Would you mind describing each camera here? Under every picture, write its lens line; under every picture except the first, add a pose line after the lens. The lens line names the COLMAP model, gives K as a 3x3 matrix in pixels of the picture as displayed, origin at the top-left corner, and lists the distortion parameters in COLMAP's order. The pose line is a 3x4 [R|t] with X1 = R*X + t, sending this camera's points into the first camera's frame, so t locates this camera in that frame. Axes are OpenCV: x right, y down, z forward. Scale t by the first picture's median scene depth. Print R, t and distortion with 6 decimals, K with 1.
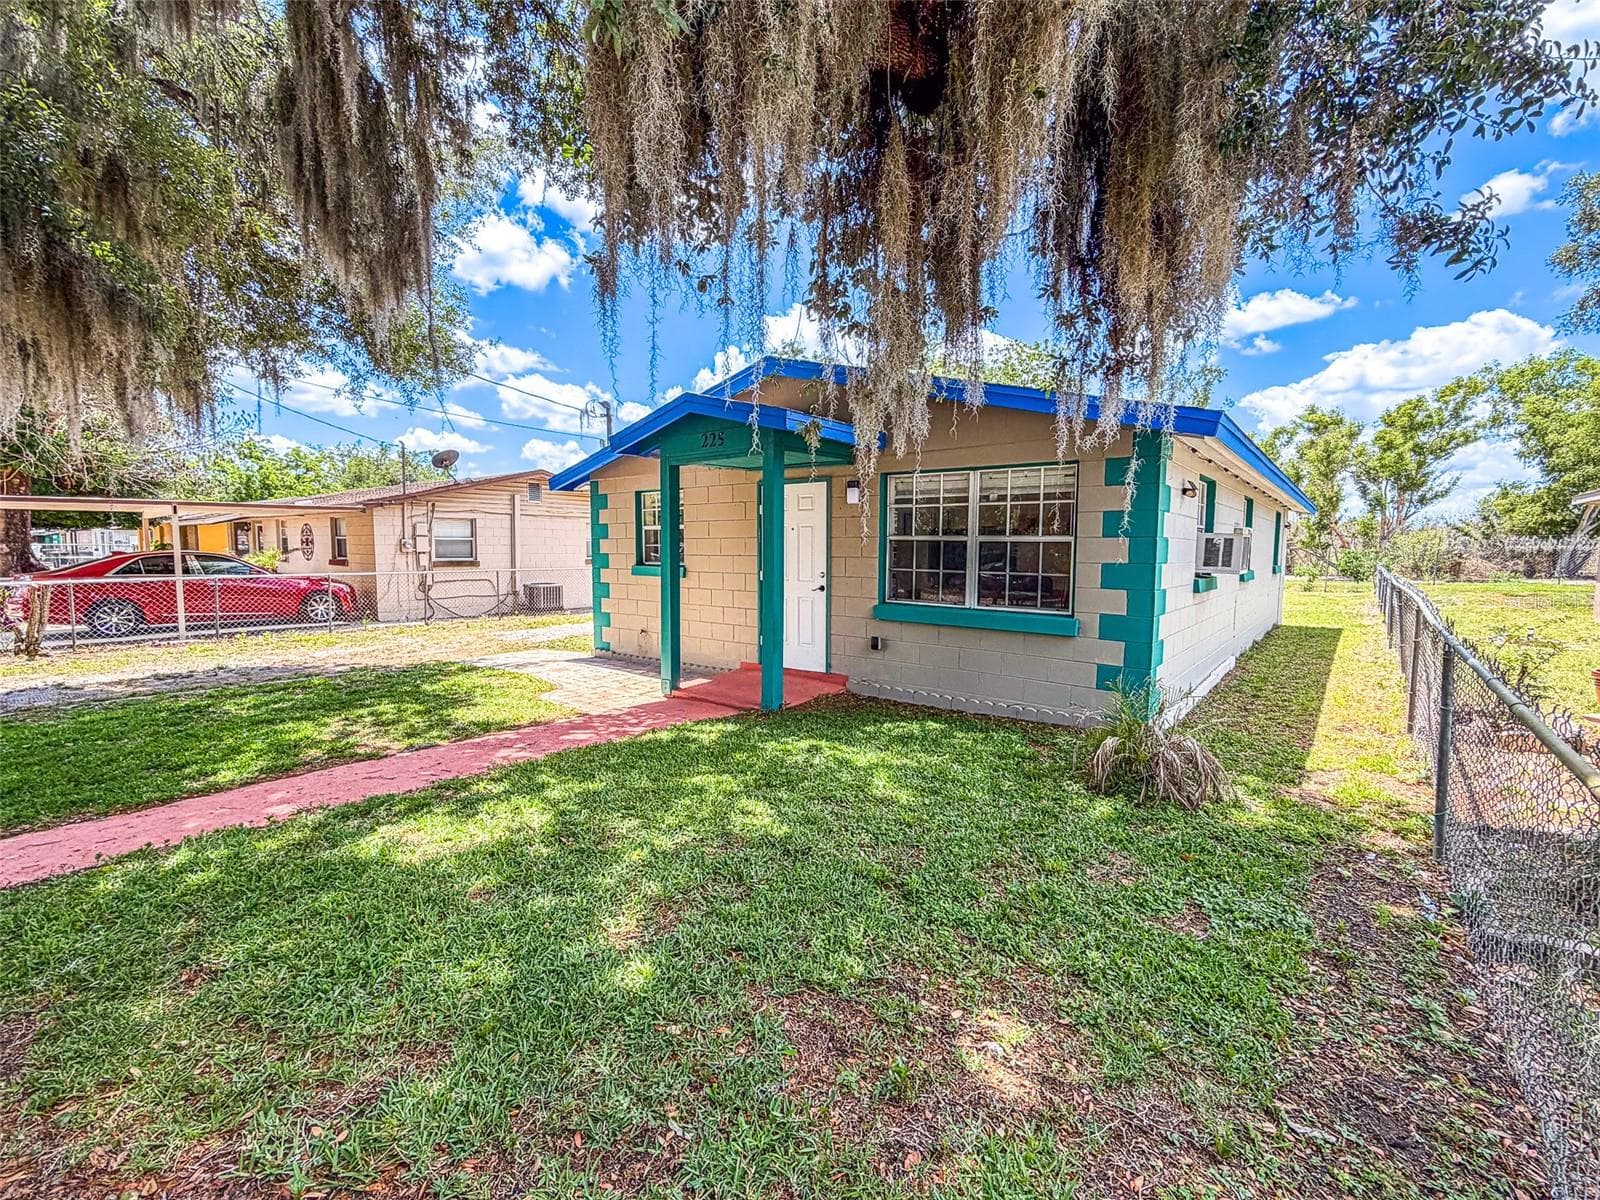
lens RADIAL K [[706.0, 0, 804.9], [0, 706.0, 602.9], [0, 0, 1]] dist [-0.000547, -0.000745]
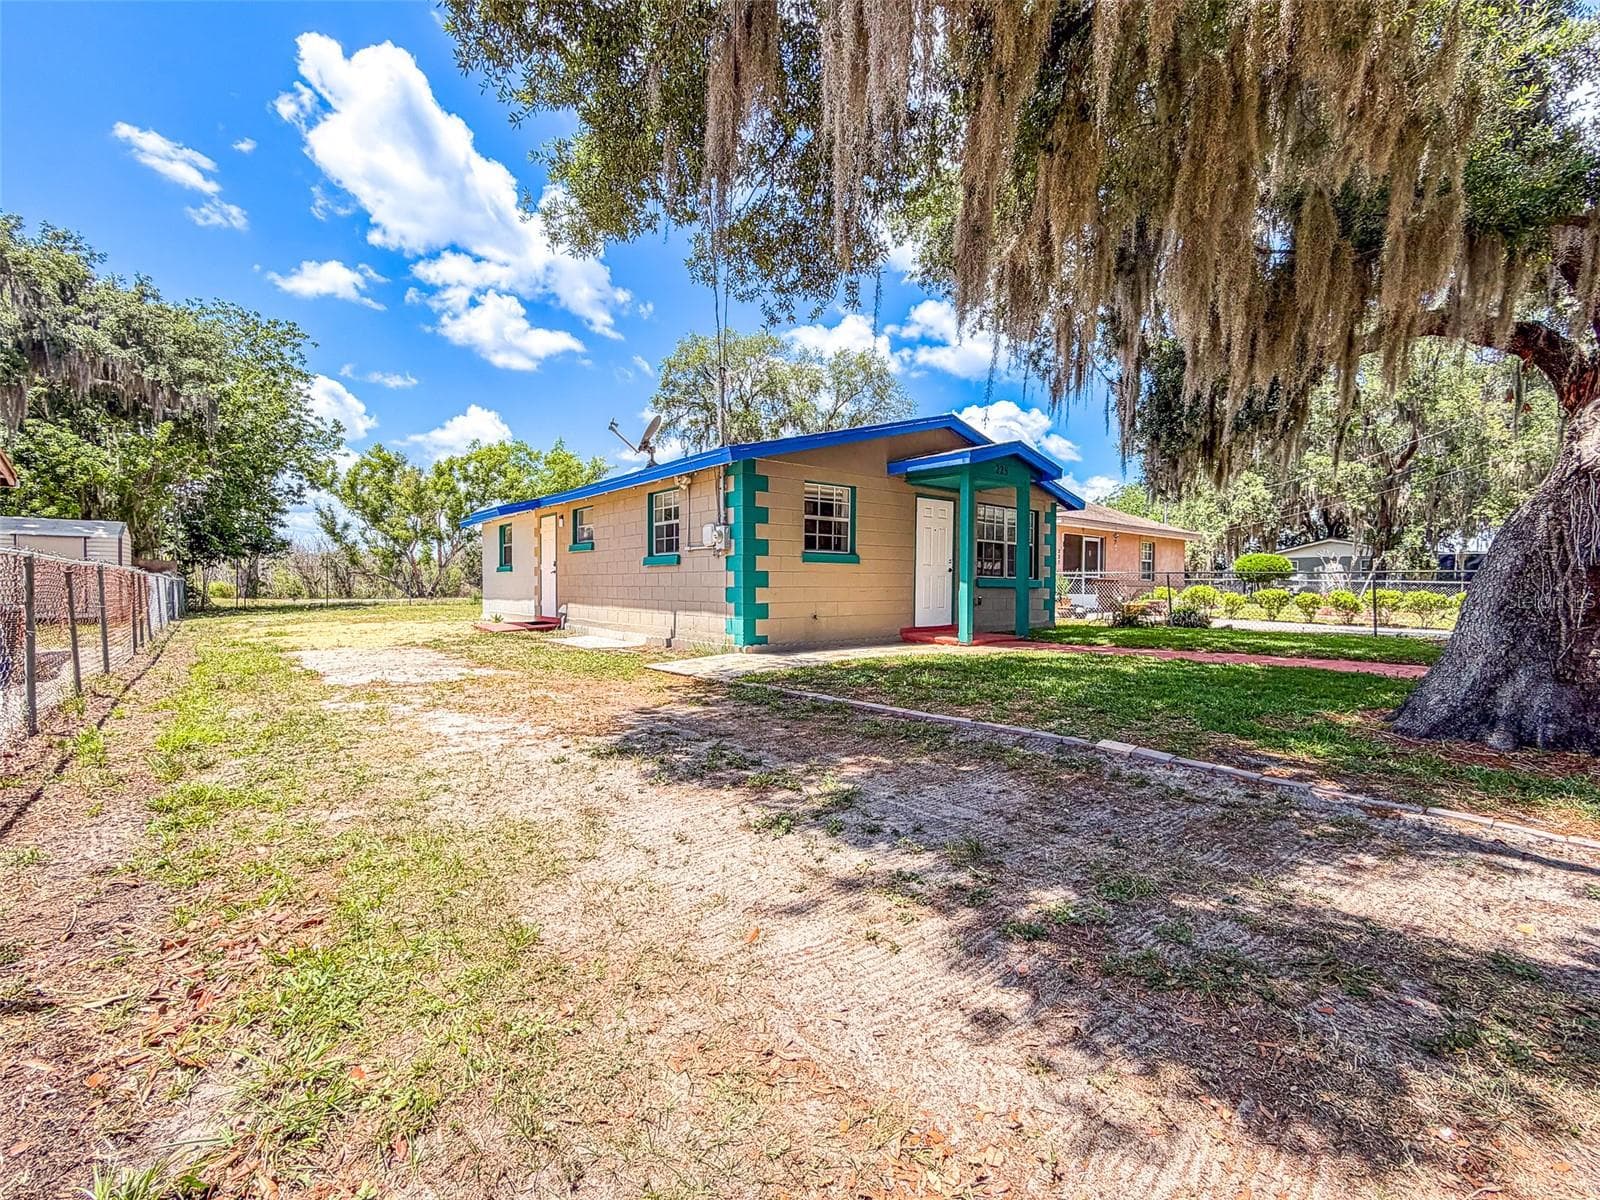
lens RADIAL K [[706.0, 0, 796.8], [0, 706.0, 608.3], [0, 0, 1]] dist [-0.000547, -0.000745]
pose [[0.205823, -0.036110, 0.977923, -1.179124], [0.074219, 0.997017, 0.021194, 0.003658], [-0.975771, 0.068219, 0.207889, 0.768018]]
